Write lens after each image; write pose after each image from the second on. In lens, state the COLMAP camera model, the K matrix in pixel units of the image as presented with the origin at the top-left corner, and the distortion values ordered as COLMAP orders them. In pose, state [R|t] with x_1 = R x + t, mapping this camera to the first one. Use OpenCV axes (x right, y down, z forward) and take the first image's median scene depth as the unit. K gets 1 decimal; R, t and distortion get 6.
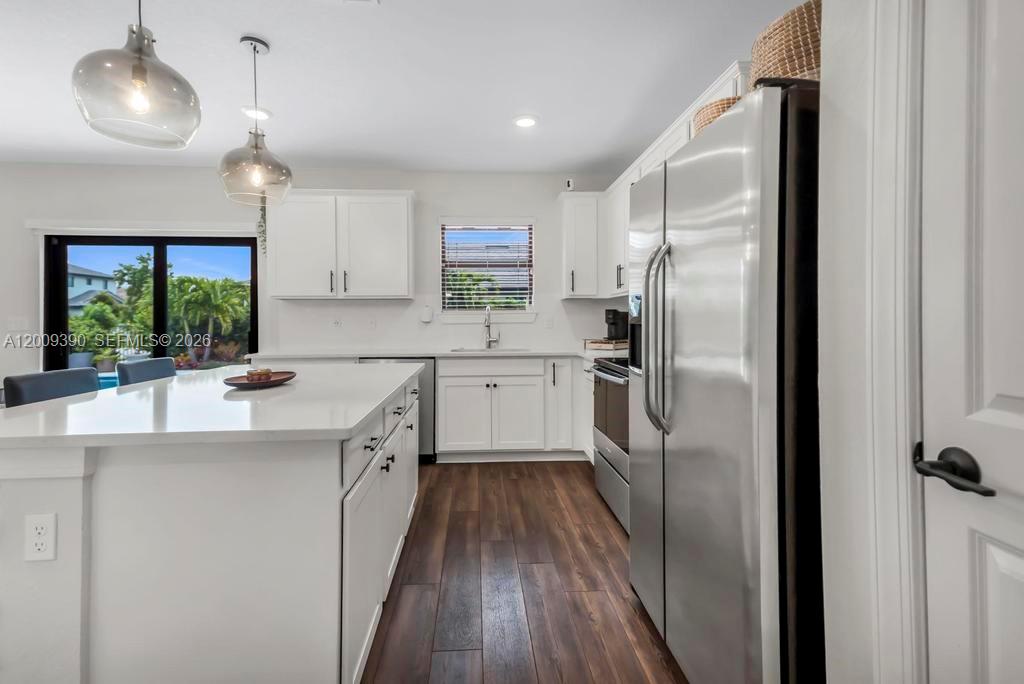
lens RADIAL K [[487.5, 0, 511.5], [0, 487.5, 315.8], [0, 0, 1]] dist [0.052119, -0.000017]
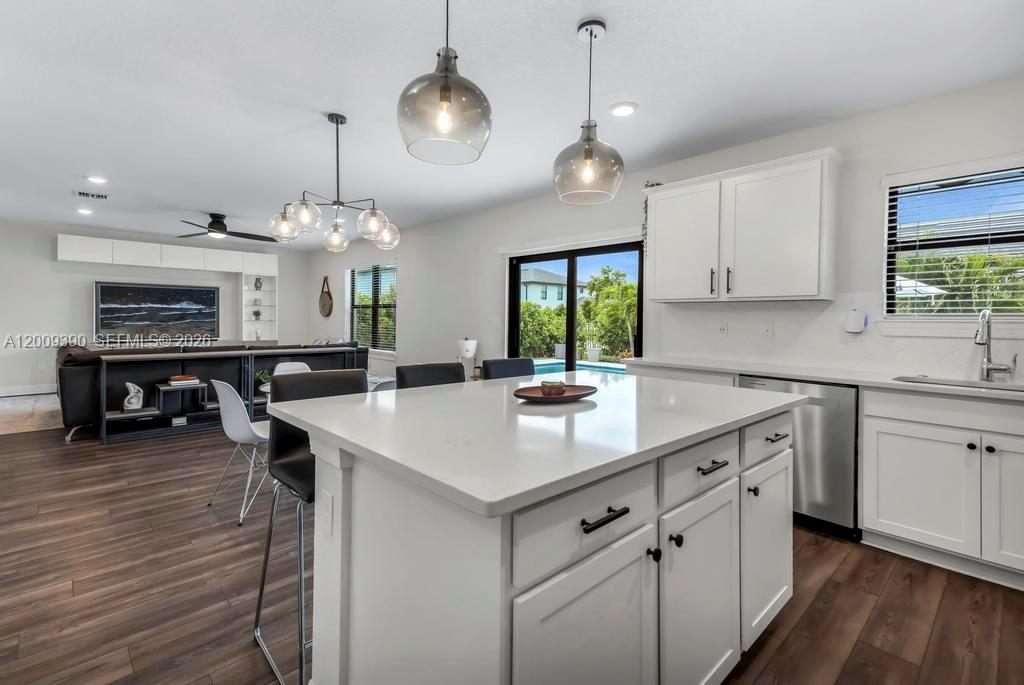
lens RADIAL K [[467.4, 0, 507.5], [0, 467.4, 321.0], [0, 0, 1]] dist [0.034978, -0.000296]
pose [[0.623995, 0.019592, -0.781183, 0.053645], [-0.013350, 0.999807, 0.014411, -0.007436], [0.781314, 0.001437, 0.624136, 0.206071]]
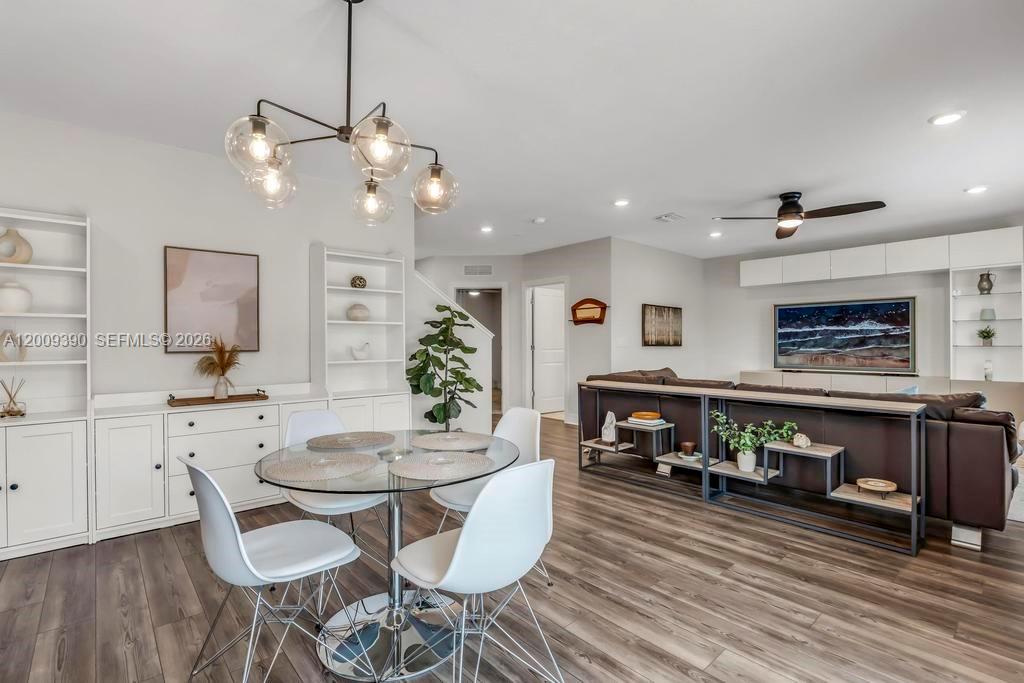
lens RADIAL K [[482.3, 0, 523.0], [0, 482.3, 345.1], [0, 0, 1]] dist [-0.000577, 0.000451]
pose [[-0.794135, 0.012760, -0.607608, -0.604986], [0.010774, 0.999918, 0.006918, 0.012339], [0.607647, -0.001052, -0.794207, 0.969038]]
